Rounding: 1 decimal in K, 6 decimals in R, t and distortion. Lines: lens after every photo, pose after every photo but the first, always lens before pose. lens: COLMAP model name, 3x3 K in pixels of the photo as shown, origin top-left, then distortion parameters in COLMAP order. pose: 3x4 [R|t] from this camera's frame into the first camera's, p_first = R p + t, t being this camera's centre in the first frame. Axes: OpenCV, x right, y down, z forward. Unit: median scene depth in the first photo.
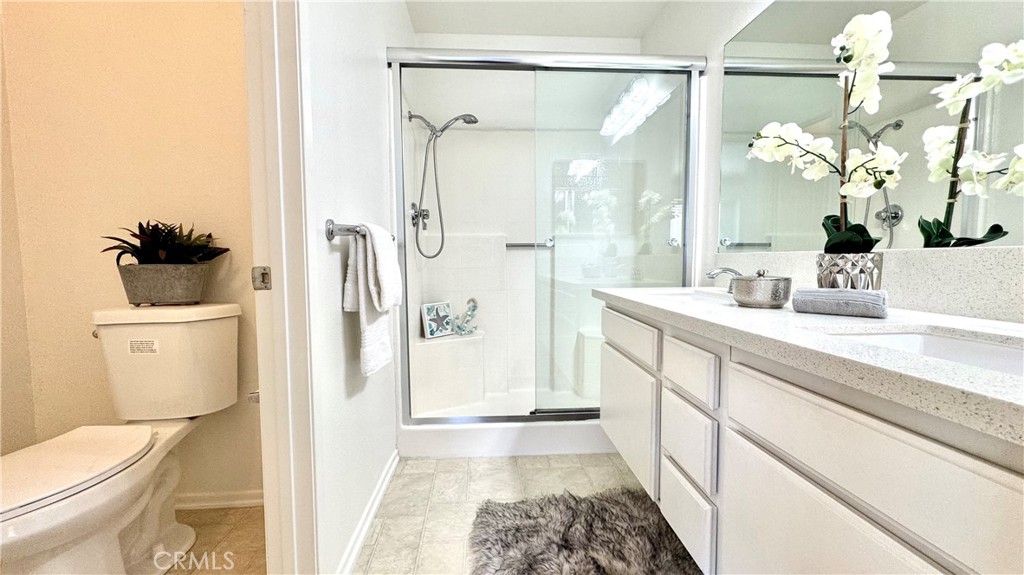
lens RADIAL K [[405.5, 0, 514.2], [0, 405.5, 287.5], [0, 0, 1]] dist [-0.000447, 0.000115]
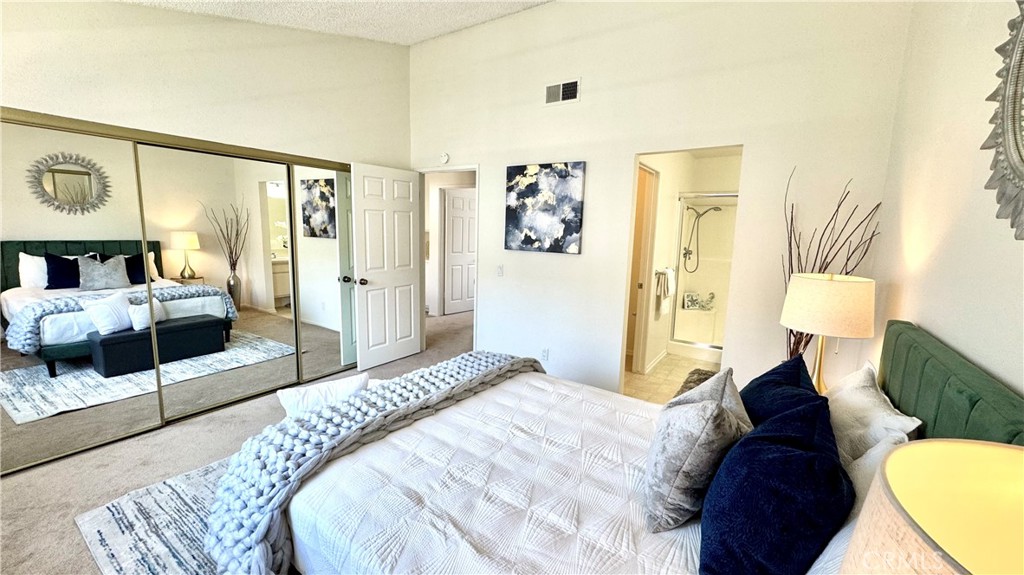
lens RADIAL K [[405.5, 0, 514.1], [0, 405.5, 289.7], [0, 0, 1]] dist [-0.000447, 0.000115]
pose [[0.792106, 0.114322, -0.599582, 0.366309], [-0.071237, 0.992905, 0.095205, -0.123449], [0.606212, -0.032700, 0.794630, -1.334732]]
